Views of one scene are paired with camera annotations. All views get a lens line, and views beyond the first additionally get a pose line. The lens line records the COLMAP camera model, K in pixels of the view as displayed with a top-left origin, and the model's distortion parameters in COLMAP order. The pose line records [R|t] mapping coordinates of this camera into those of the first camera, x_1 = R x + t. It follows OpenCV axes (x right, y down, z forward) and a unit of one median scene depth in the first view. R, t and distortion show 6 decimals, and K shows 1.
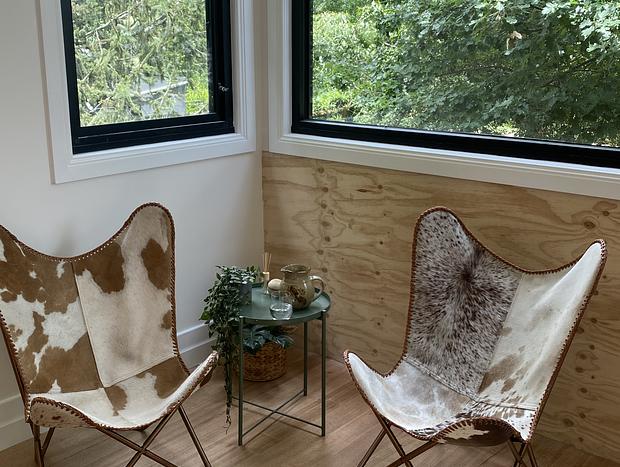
lens RADIAL K [[703.9, 0, 310.0], [0, 703.9, 233.5], [0, 0, 1]] dist [0.161513, -0.001189]
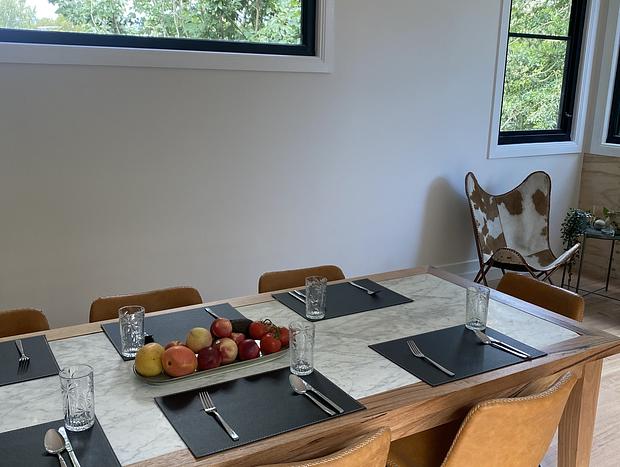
lens RADIAL K [[628.8, 0, 310.0], [0, 628.8, 233.5], [0, 0, 1]] dist [0.116409, -0.284621]
pose [[0.949373, 0.100105, -0.297775, -0.287921], [-0.109605, 0.993857, -0.015330, 0.222356], [0.294411, 0.047192, 0.954513, -0.829741]]
